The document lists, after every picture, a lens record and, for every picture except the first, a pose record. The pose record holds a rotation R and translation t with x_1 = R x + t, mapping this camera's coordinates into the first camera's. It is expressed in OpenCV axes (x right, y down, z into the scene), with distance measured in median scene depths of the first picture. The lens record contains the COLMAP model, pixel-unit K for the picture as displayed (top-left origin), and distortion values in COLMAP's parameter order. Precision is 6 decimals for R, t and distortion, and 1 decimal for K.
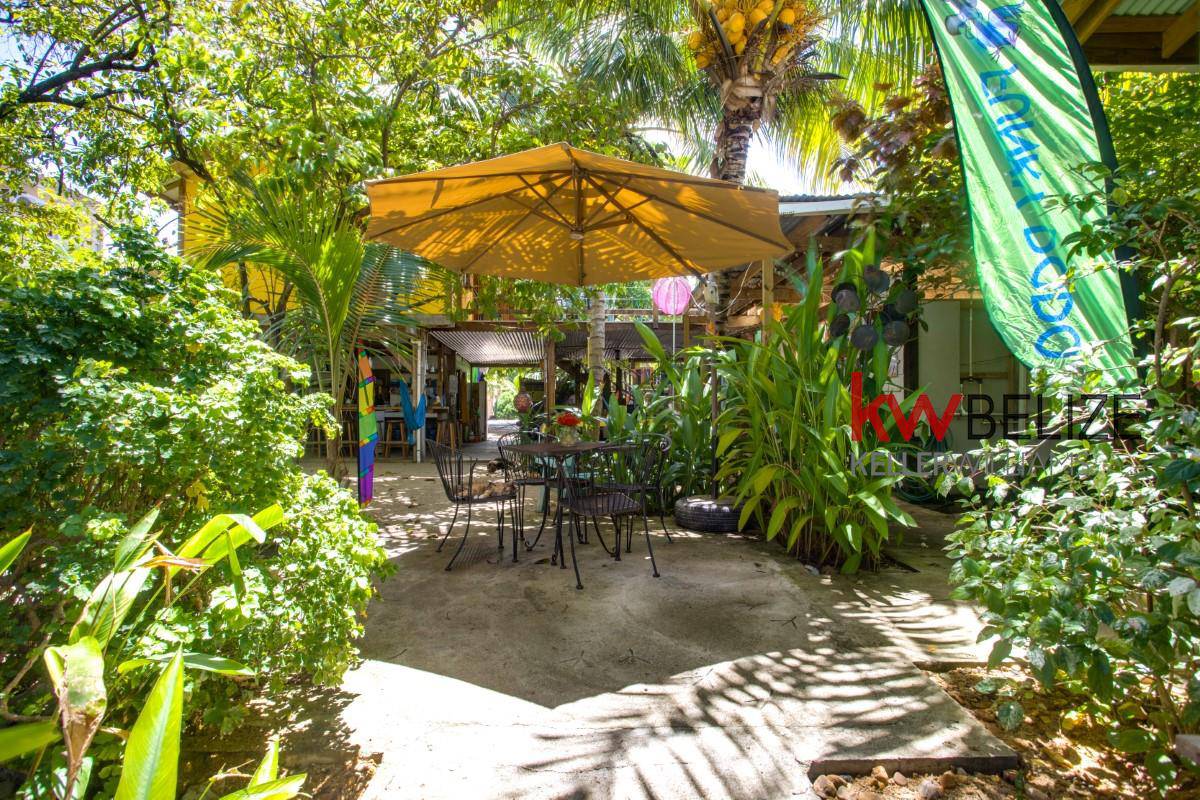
lens RADIAL K [[594.2, 0, 595.5], [0, 594.2, 401.6], [0, 0, 1]] dist [-0.044229, 0.015940]
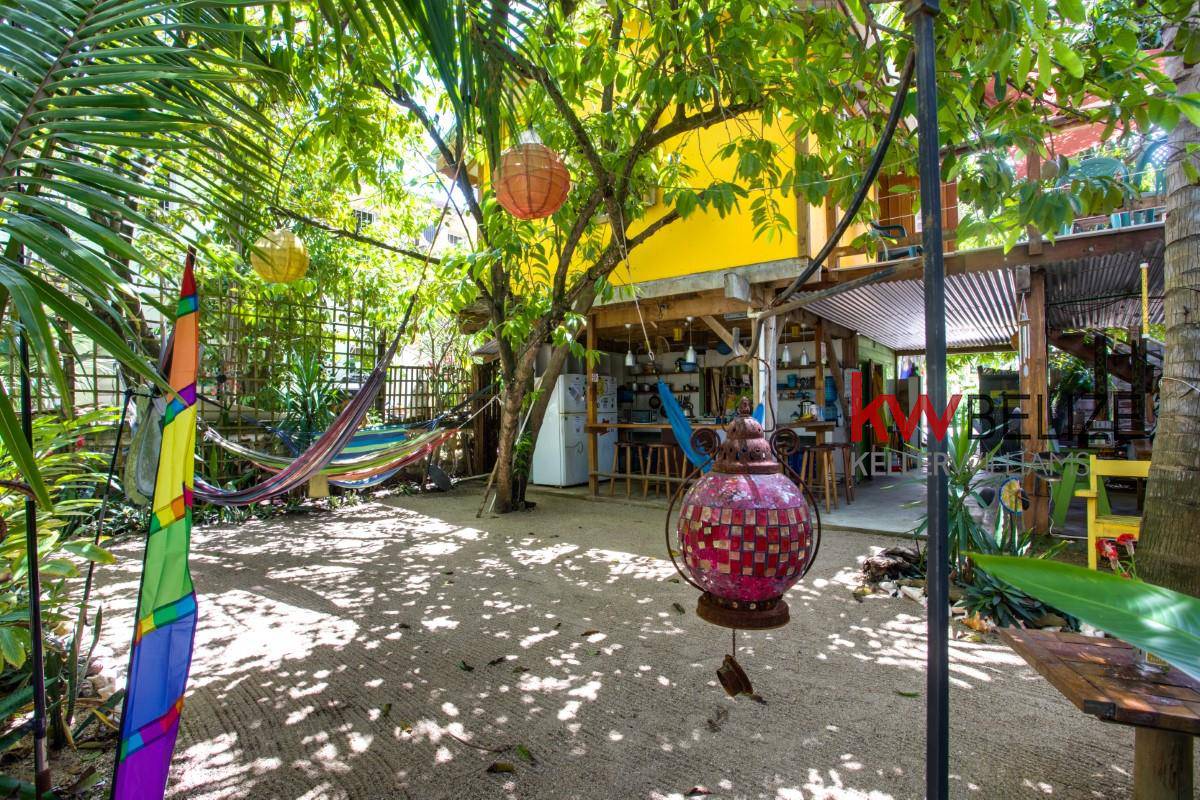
lens RADIAL K [[594.2, 0, 595.1], [0, 594.2, 401.3], [0, 0, 1]] dist [-0.044229, 0.015940]
pose [[0.743979, -0.021077, -0.667870, -0.020920], [0.019605, 0.999761, -0.009712, -0.008293], [0.667915, -0.005868, 0.744214, 0.309191]]
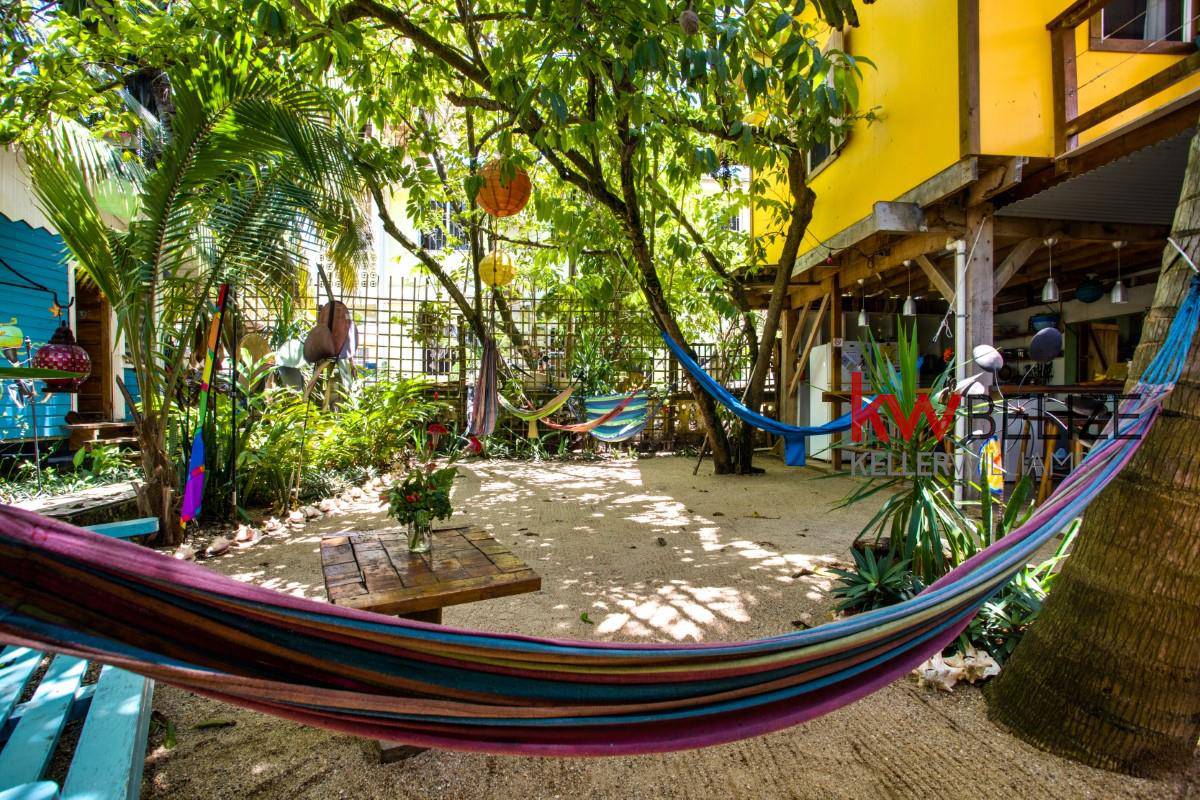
lens RADIAL K [[594.2, 0, 599.9], [0, 594.2, 401.1], [0, 0, 1]] dist [-0.044229, 0.015940]
pose [[0.006390, -0.008896, -0.999940, 0.097766], [0.007858, 0.999930, -0.008845, 0.014516], [0.999949, -0.007801, 0.006459, 0.492746]]
